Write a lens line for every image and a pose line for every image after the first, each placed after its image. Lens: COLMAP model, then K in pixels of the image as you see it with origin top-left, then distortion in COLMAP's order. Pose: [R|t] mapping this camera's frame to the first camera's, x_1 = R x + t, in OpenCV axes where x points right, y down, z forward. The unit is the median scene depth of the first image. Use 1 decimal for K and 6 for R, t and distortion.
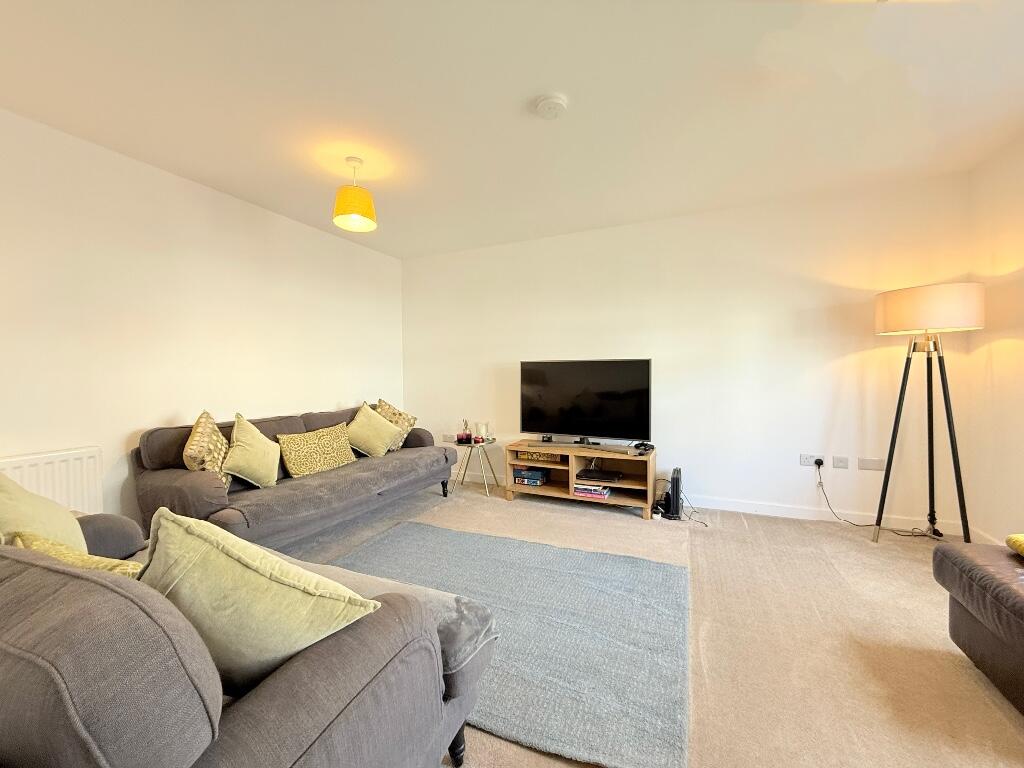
lens RADIAL K [[405.9, 0, 512.0], [0, 405.9, 384.0], [0, 0, 1]] dist [-0.001810, 0.000273]
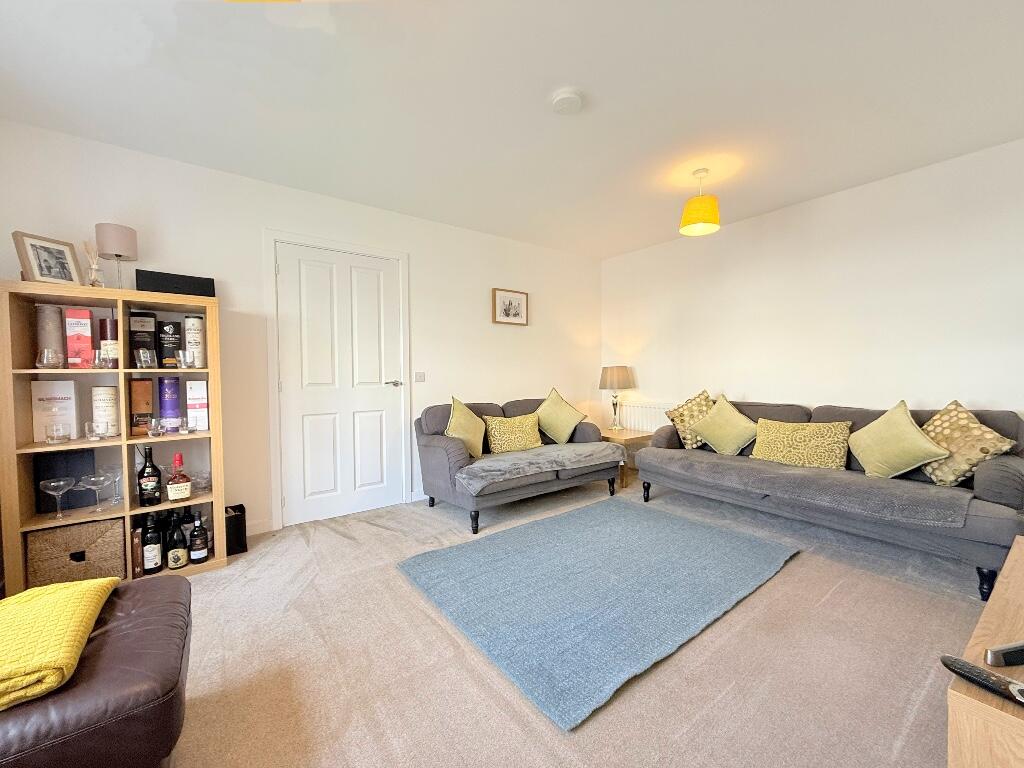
lens RADIAL K [[405.9, 0, 512.0], [0, 405.9, 384.0], [0, 0, 1]] dist [-0.001810, 0.000273]
pose [[-0.445715, 0.054835, -0.893494, 0.633883], [-0.006701, 0.997890, 0.064585, -0.033494], [0.895150, 0.034774, -0.444407, 0.763234]]
